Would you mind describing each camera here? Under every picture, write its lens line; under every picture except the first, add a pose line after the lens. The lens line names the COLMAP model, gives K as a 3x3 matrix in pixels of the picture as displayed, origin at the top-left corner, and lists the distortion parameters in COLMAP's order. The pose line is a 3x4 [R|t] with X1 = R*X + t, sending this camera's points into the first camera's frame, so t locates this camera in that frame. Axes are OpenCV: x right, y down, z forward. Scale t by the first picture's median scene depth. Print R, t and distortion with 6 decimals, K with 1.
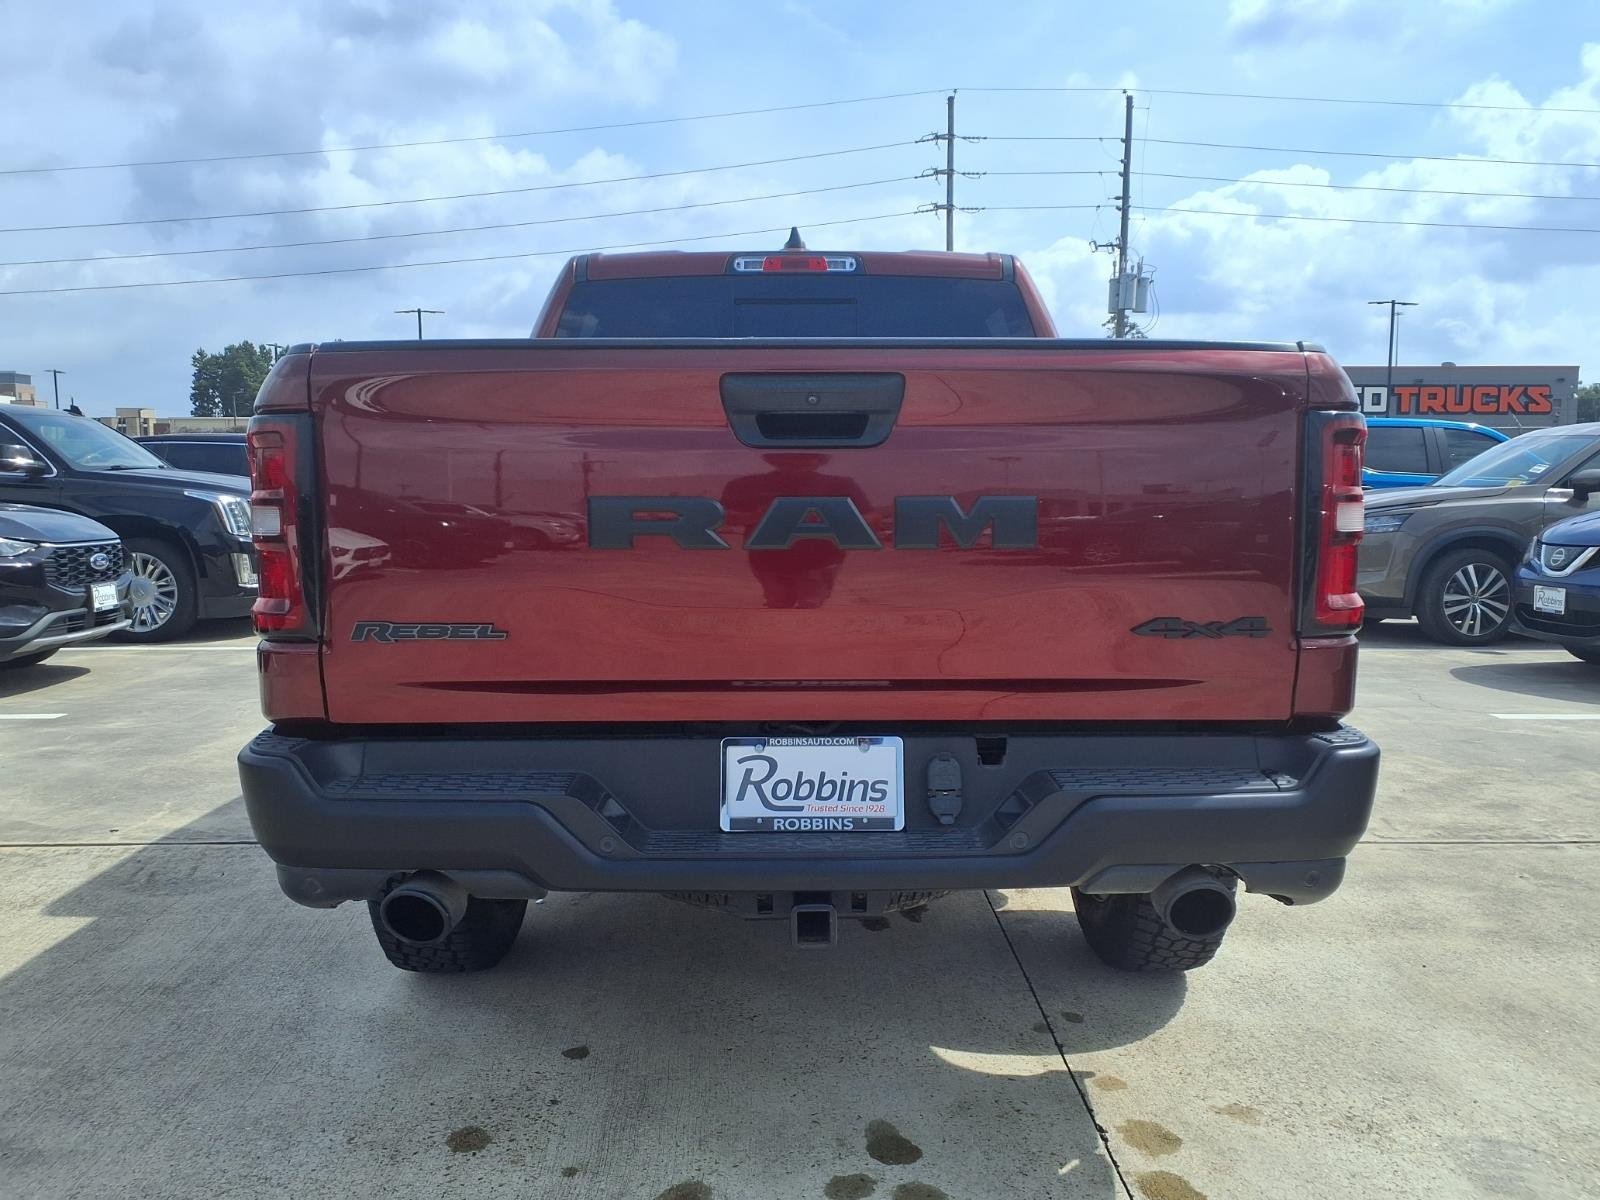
lens RADIAL K [[1302.8, 0, 800.0], [0, 1302.8, 600.0], [0, 0, 1]] dist [0.004960, -0.000965]
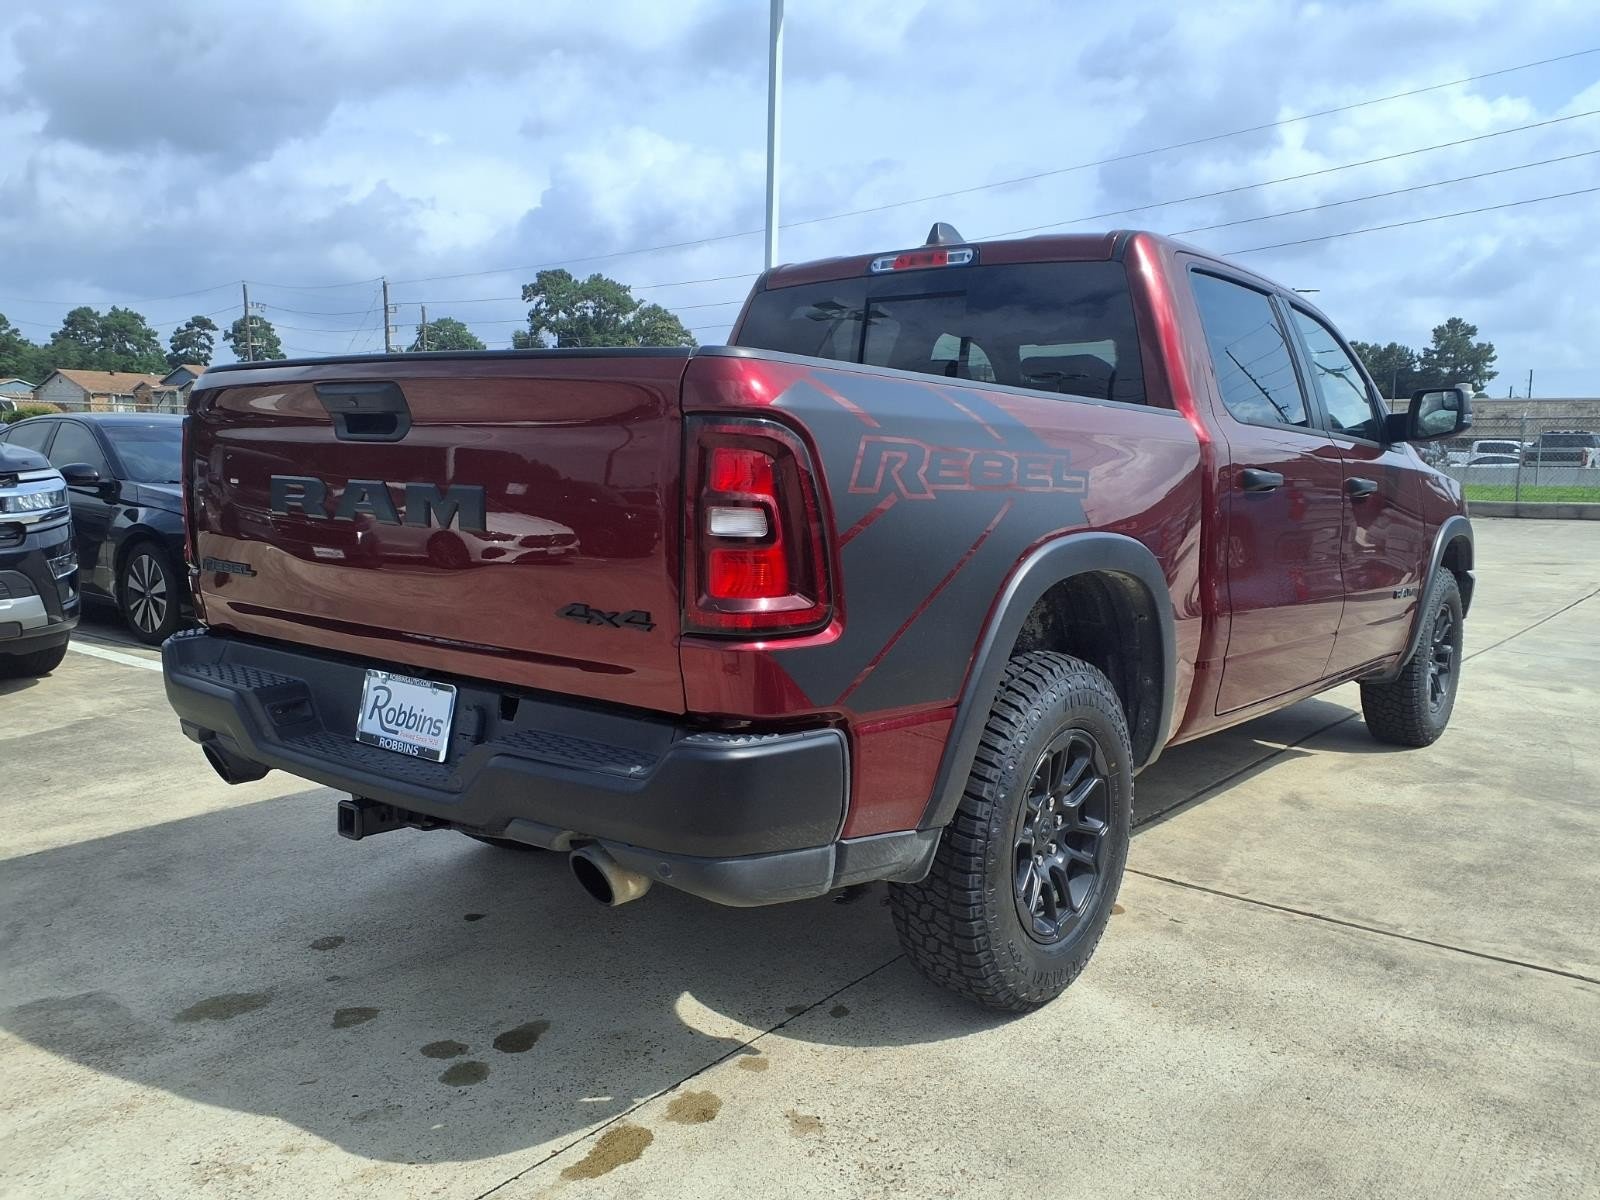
lens RADIAL K [[1292.2, 0, 787.5], [0, 1292.2, 623.4], [0, 0, 1]] dist [0.019555, -0.006797]
pose [[0.774356, 0.099419, -0.624891, 0.831507], [-0.079611, 0.995039, 0.059655, -0.038109], [0.627722, 0.003554, 0.778430, 0.208261]]
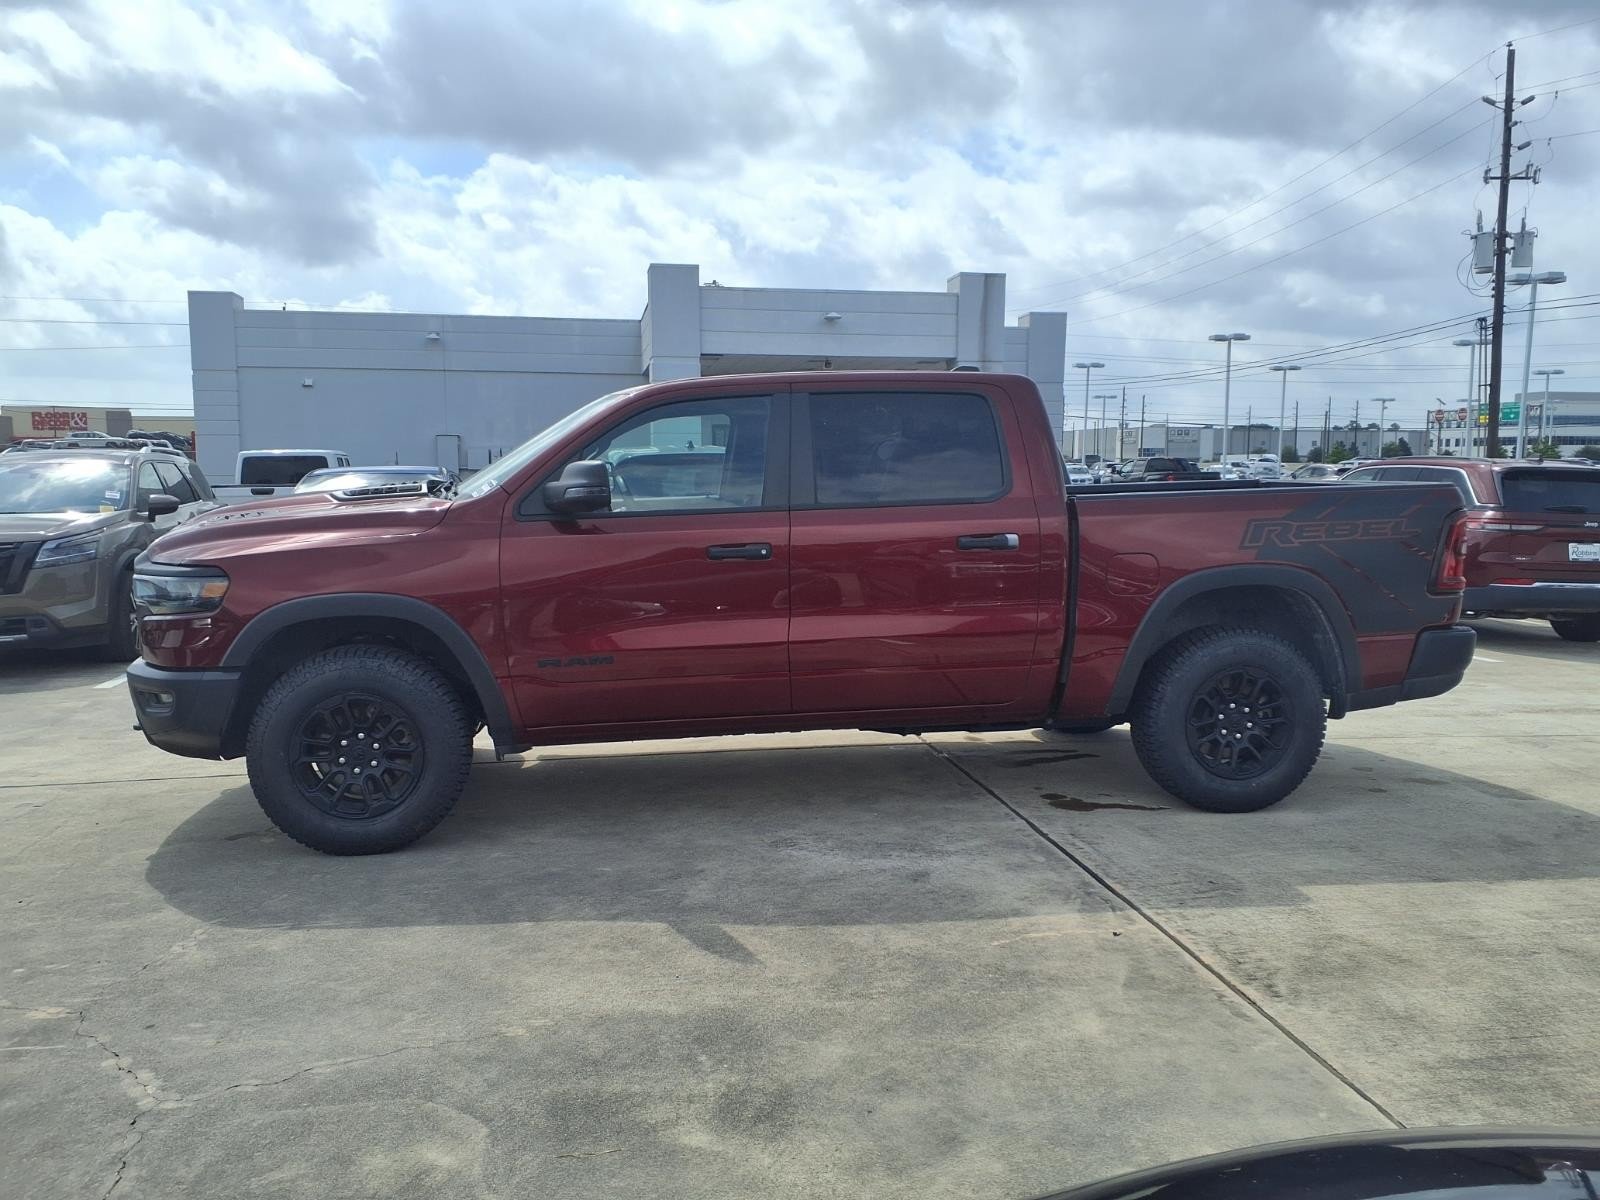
lens RADIAL K [[1292.2, 0, 787.5], [0, 1292.2, 623.4], [0, 0, 1]] dist [0.019555, -0.006797]
pose [[-0.149730, -0.119469, 0.981483, -2.199452], [0.089430, 0.986968, 0.133780, -0.300442], [-0.984674, 0.107805, -0.137094, 2.133264]]
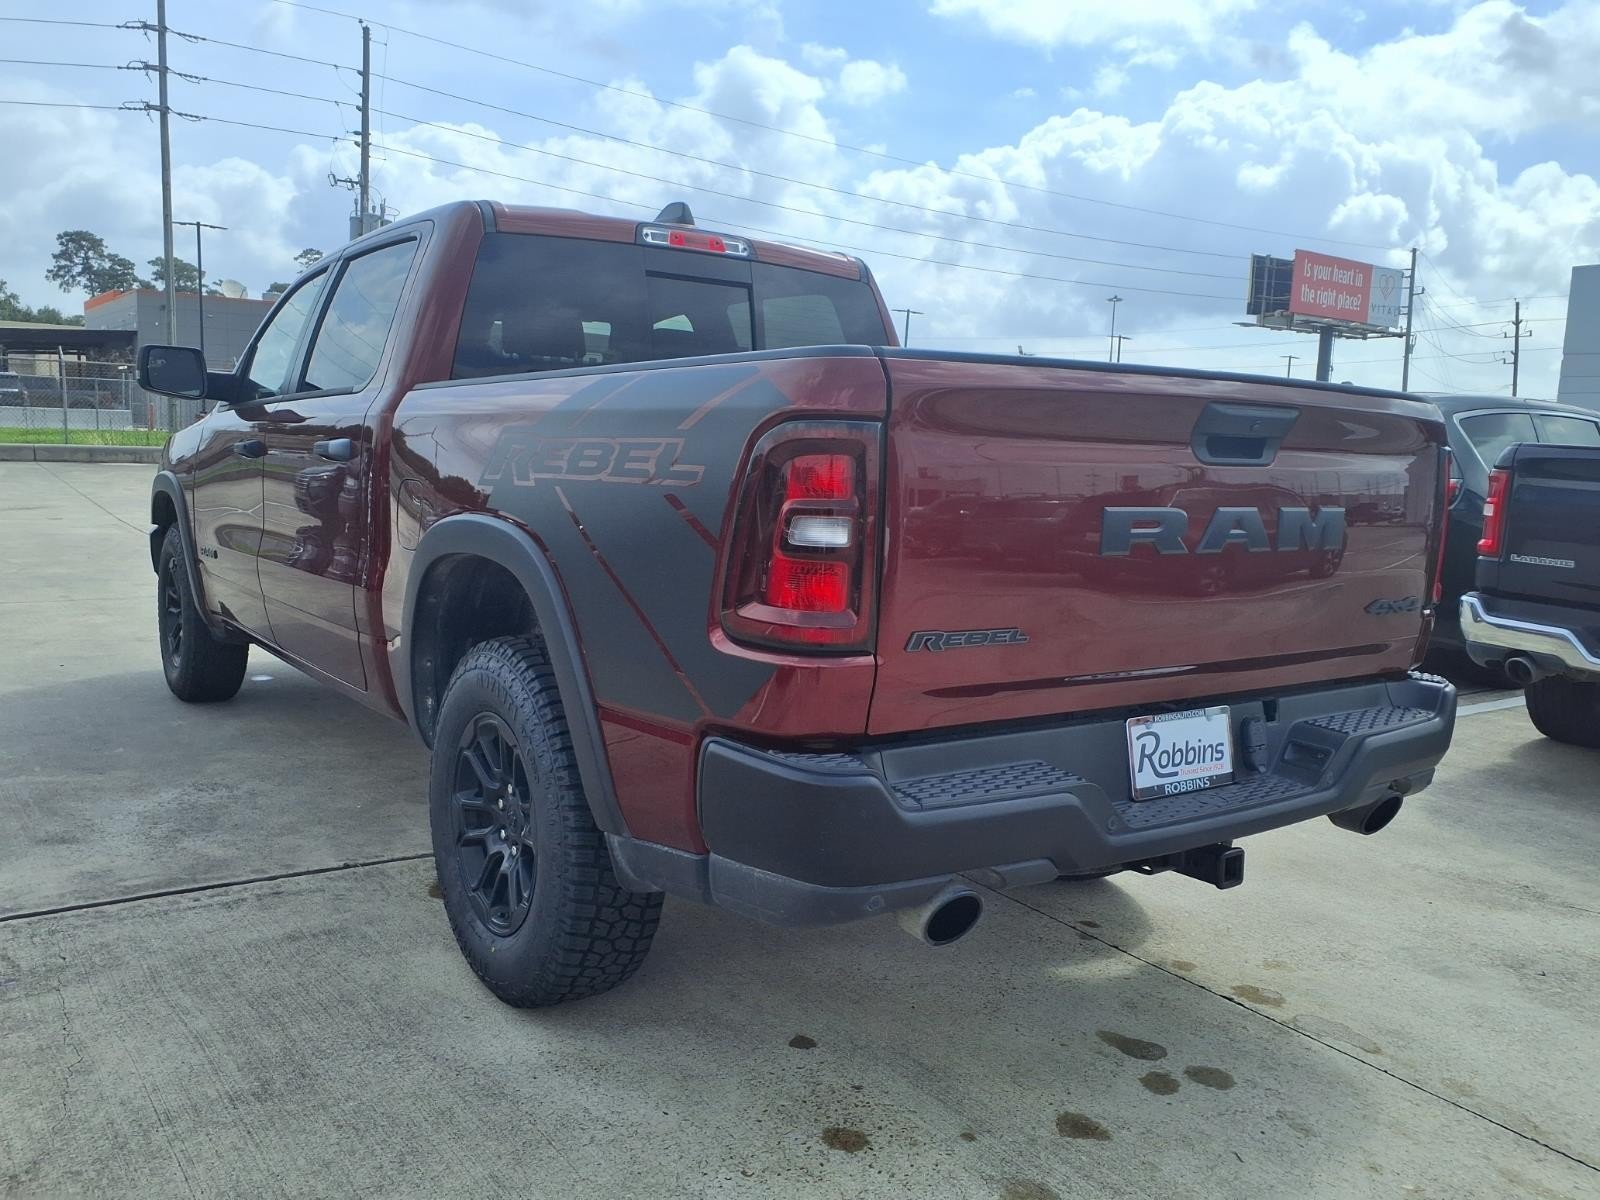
lens RADIAL K [[1286.5, 0, 824.3], [0, 1286.5, 615.6], [0, 0, 1]] dist [0.008231, -0.010393]
pose [[0.814538, -0.039960, 0.578732, -0.725365], [0.009243, 0.998392, 0.055927, -0.039223], [-0.580036, -0.040205, 0.813598, 0.192195]]
